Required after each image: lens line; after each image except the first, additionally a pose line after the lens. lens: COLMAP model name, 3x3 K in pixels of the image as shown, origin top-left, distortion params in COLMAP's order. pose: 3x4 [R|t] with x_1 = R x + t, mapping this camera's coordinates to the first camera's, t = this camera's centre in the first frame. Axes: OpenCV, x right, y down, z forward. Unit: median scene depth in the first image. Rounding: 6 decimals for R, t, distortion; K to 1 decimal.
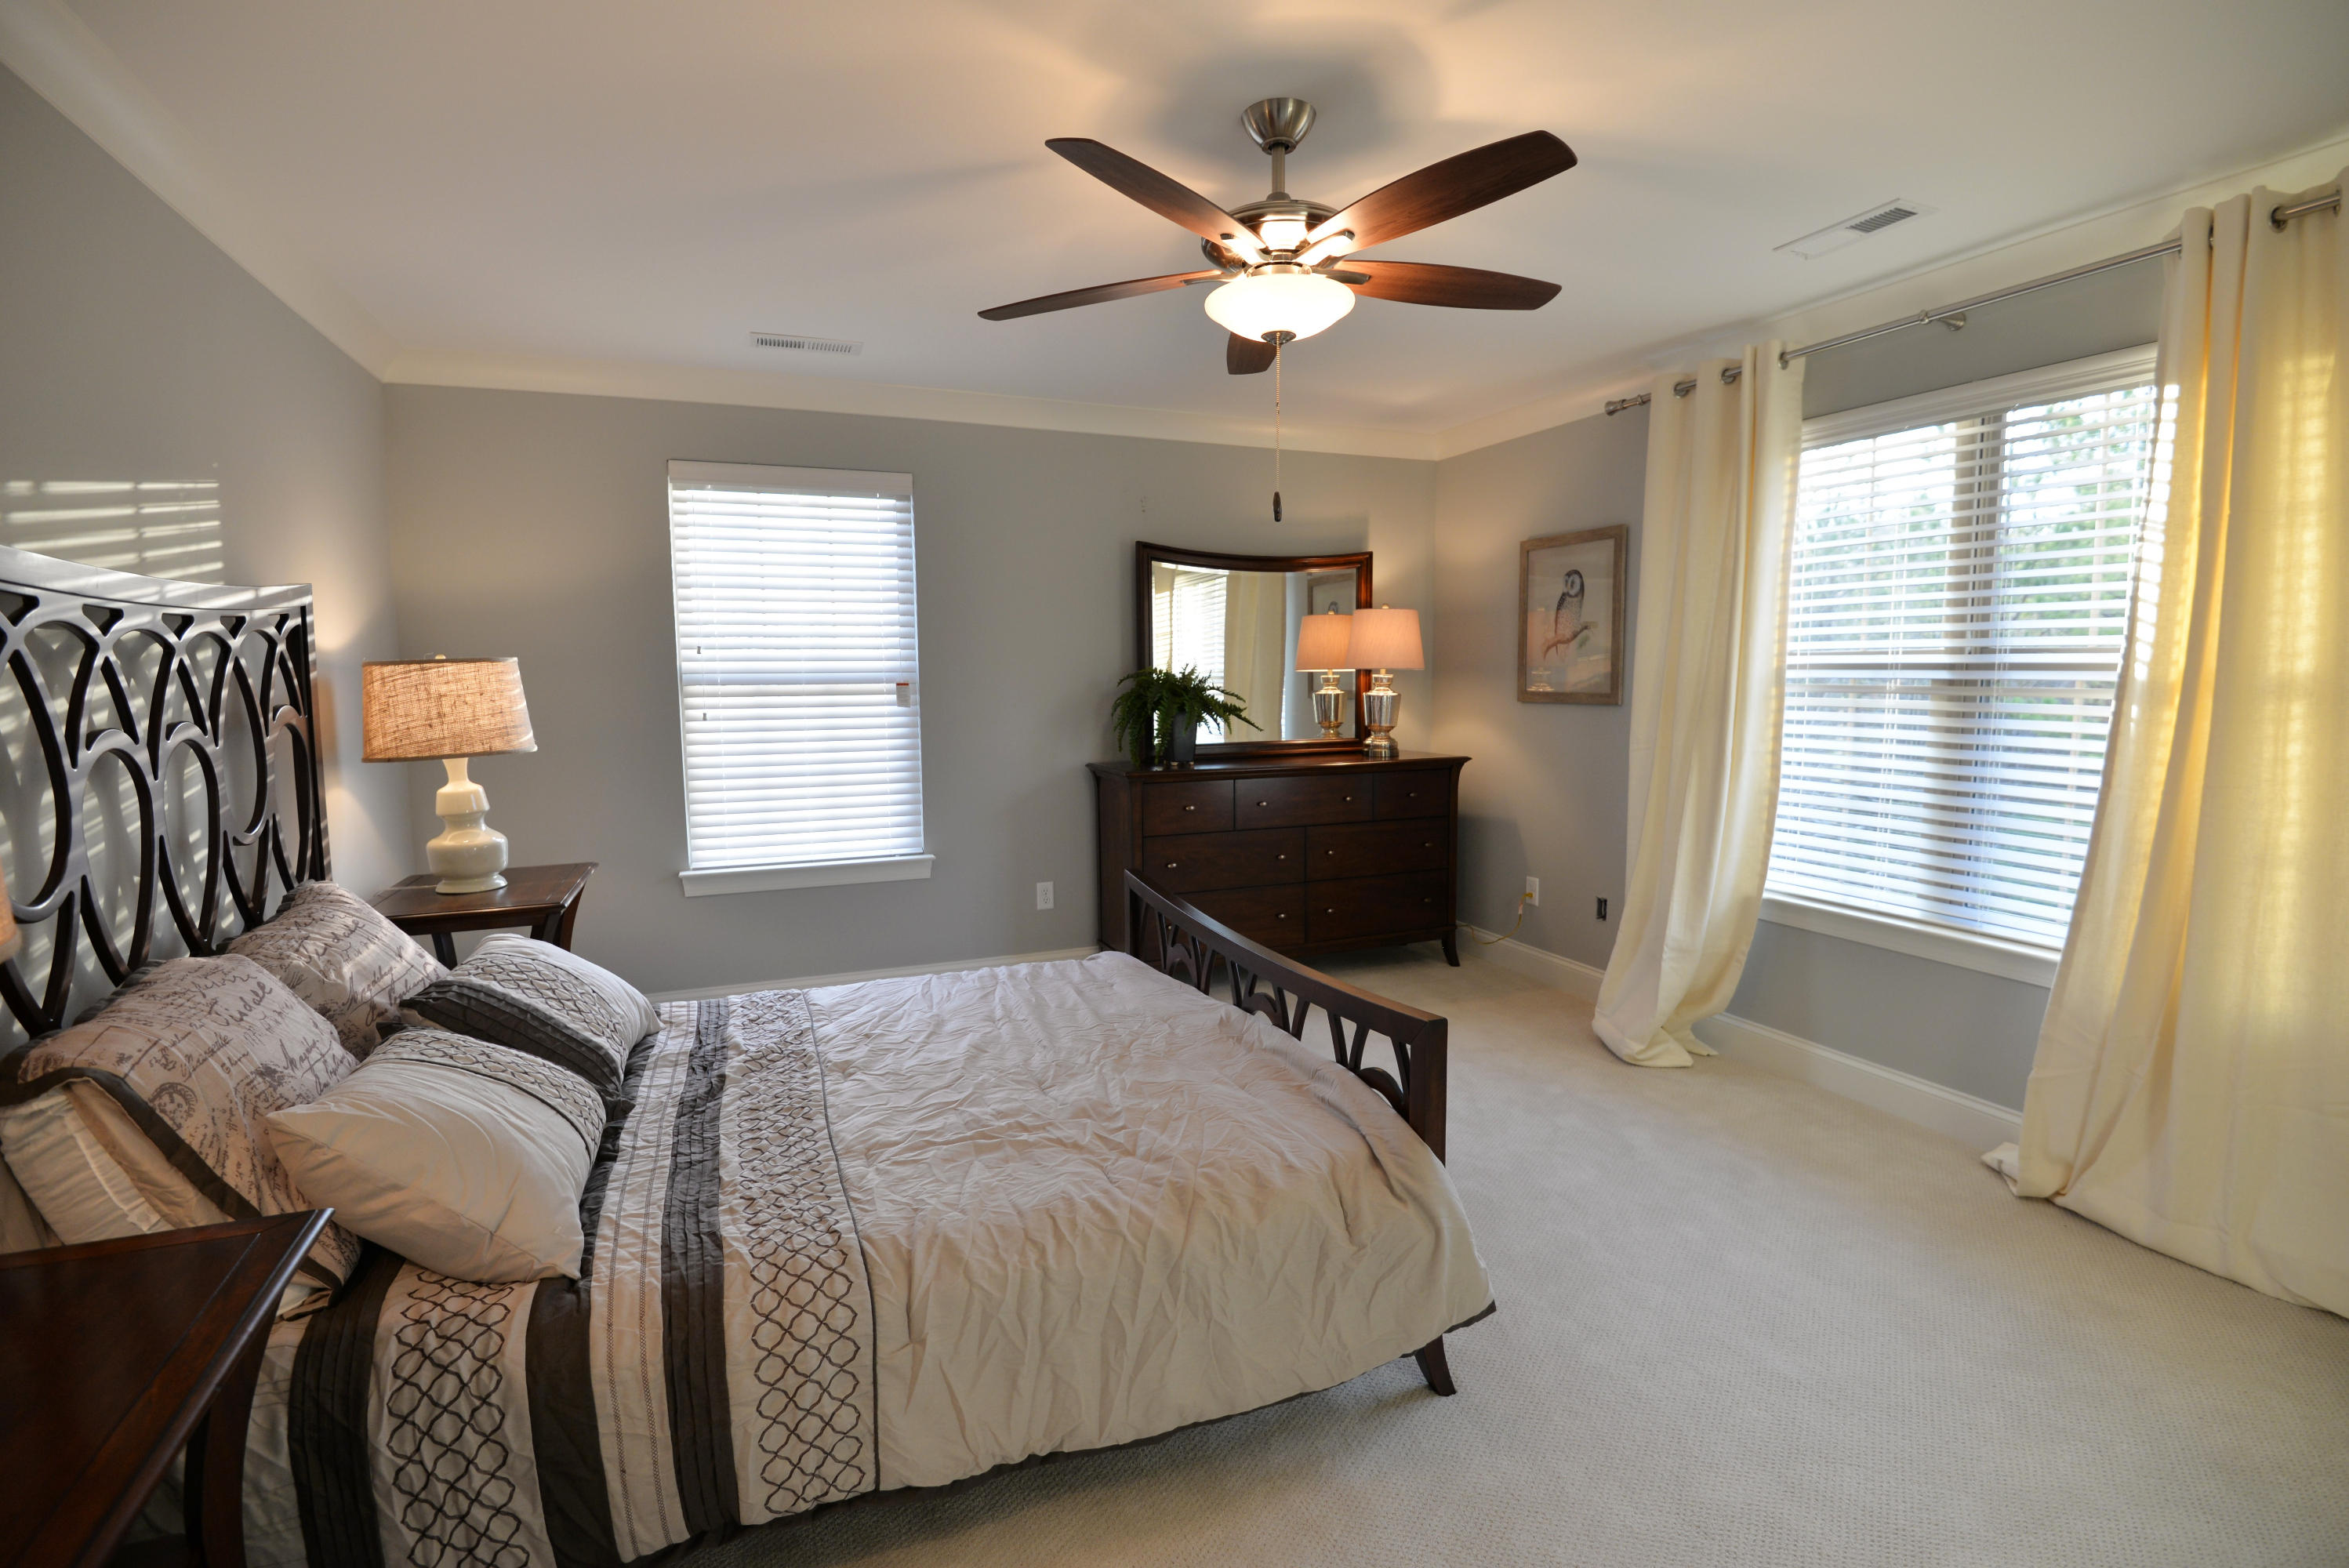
lens RADIAL K [[1087.1, 0, 1162.8], [0, 1087.1, 777.4], [0, 0, 1]] dist [-0.017454, -0.009942]
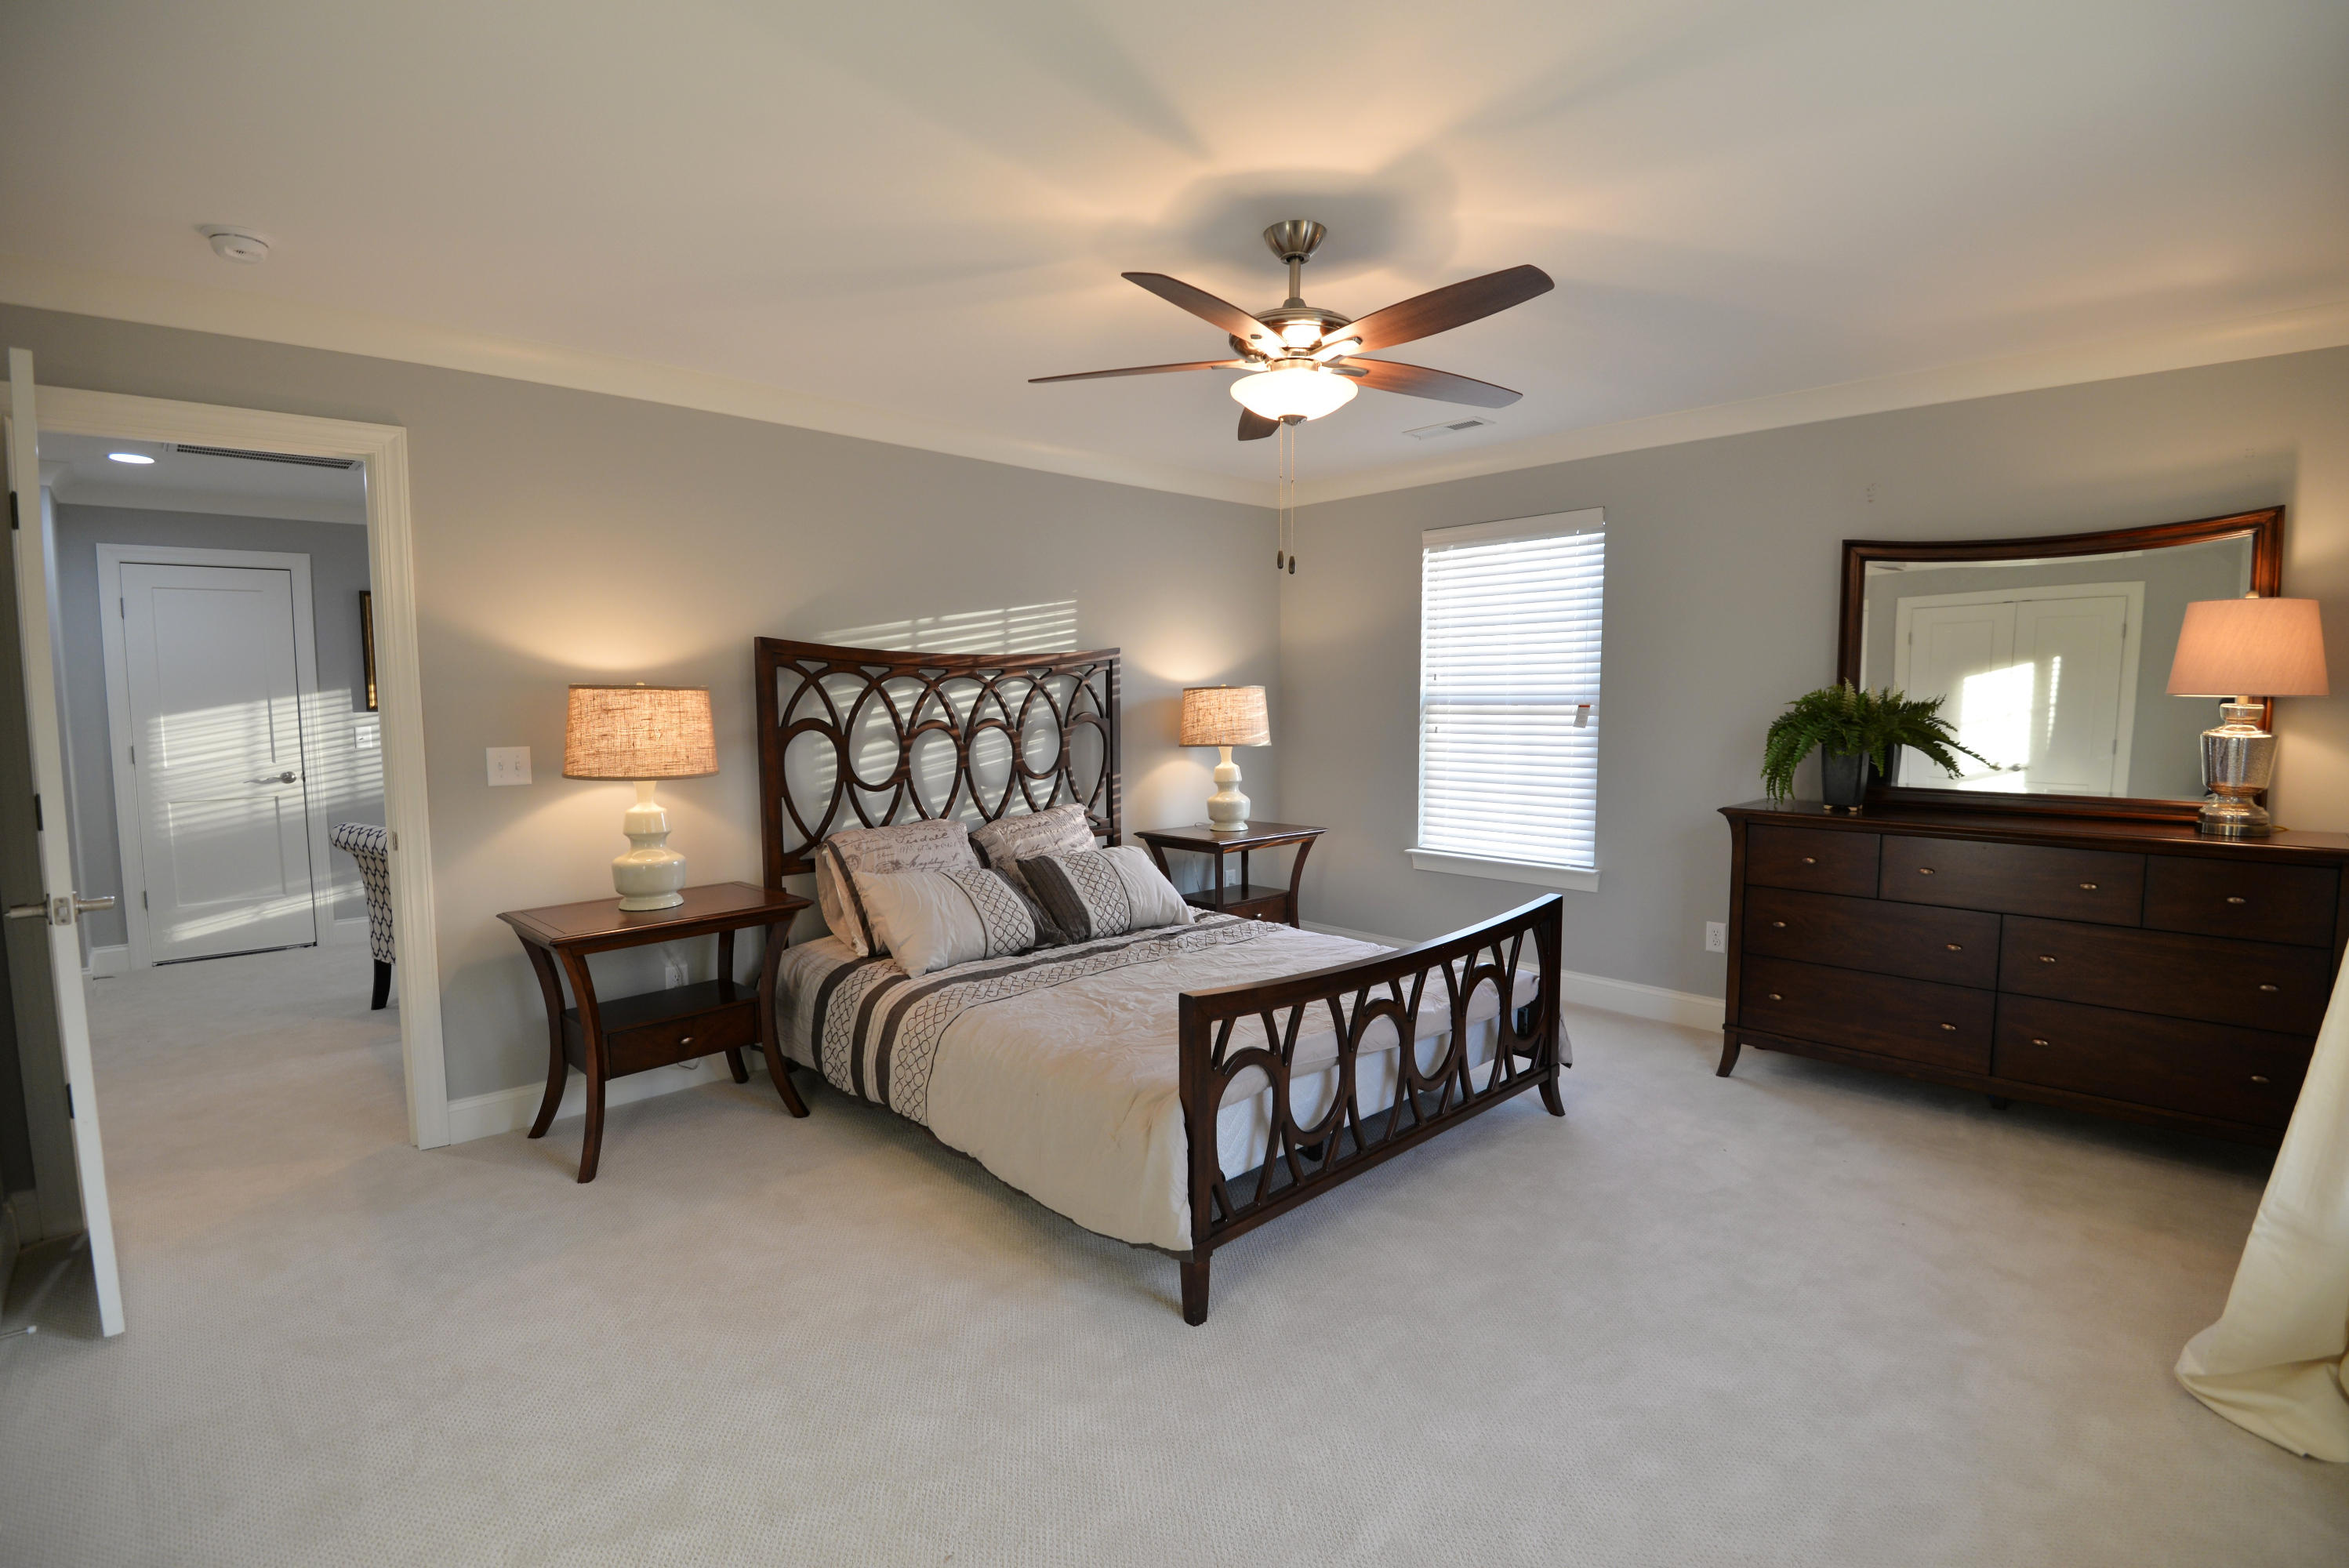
lens RADIAL K [[1087.1, 0, 1188.5], [0, 1087.1, 777.0], [0, 0, 1]] dist [-0.017454, -0.009942]
pose [[0.378005, 0.075093, -0.922753, 0.646426], [-0.087595, 0.995135, 0.045101, -0.033155], [0.921651, 0.063780, 0.382743, 0.256114]]
